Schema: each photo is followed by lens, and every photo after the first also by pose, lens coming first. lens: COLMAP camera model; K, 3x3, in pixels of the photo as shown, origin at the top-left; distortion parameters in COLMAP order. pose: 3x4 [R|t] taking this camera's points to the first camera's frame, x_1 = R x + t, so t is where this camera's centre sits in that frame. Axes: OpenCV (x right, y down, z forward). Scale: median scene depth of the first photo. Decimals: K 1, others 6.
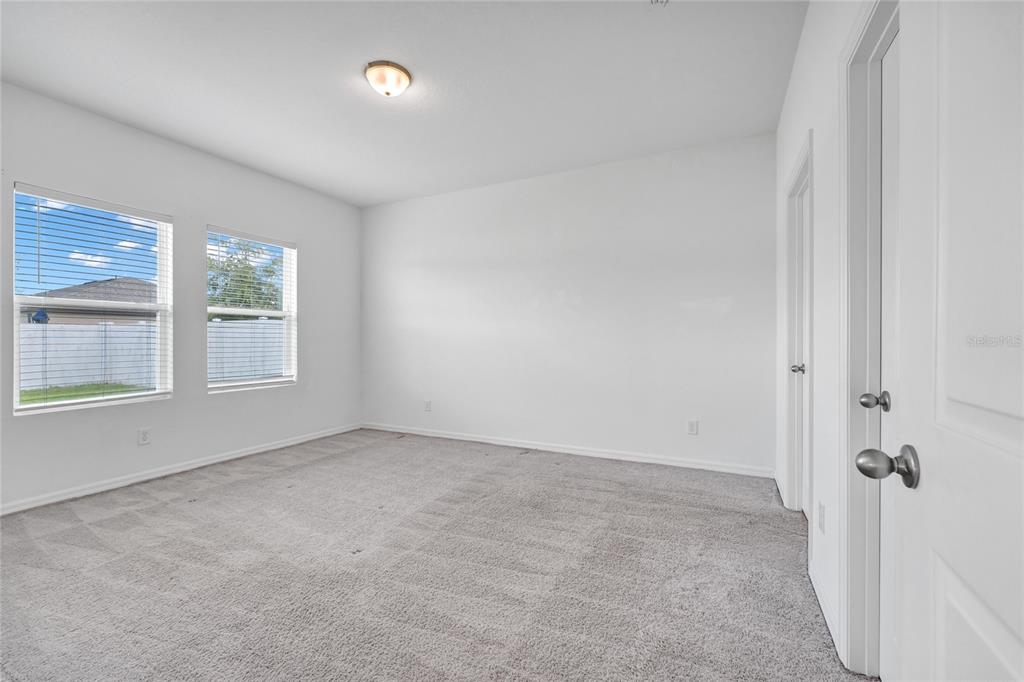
lens RADIAL K [[427.1, 0, 506.5], [0, 427.1, 339.3], [0, 0, 1]] dist [0.000414, -0.000109]
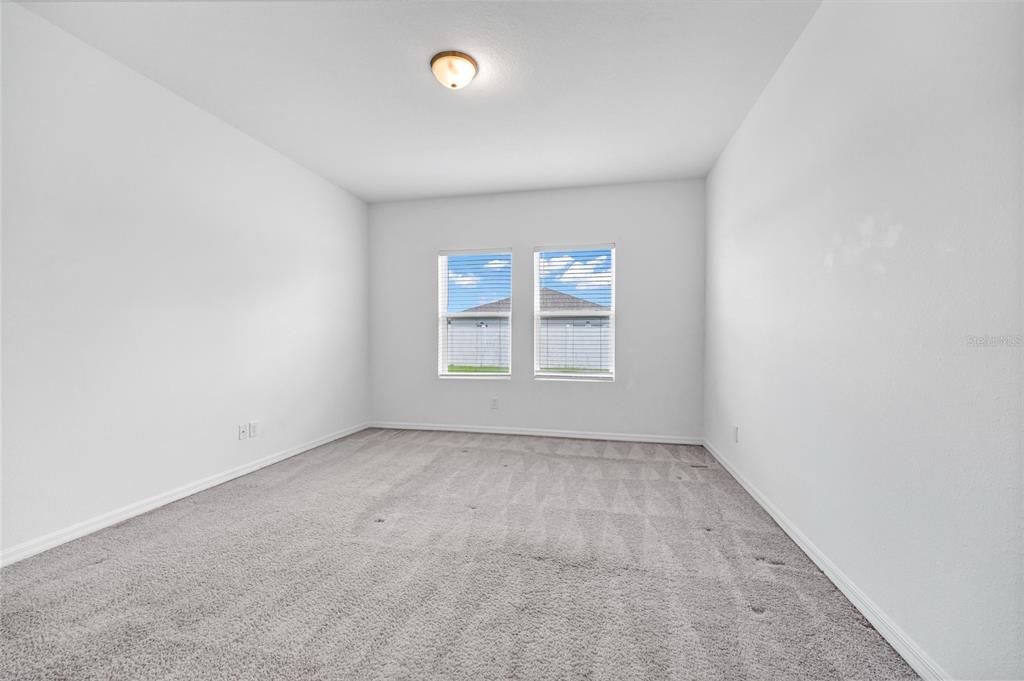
lens RADIAL K [[411.7, 0, 515.8], [0, 411.7, 342.3], [0, 0, 1]] dist [-0.000507, -0.000205]
pose [[0.260537, 0.014117, -0.965361, 0.488373], [-0.005933, 0.999898, 0.013020, -0.000406], [0.965446, 0.002336, 0.260594, 0.641363]]
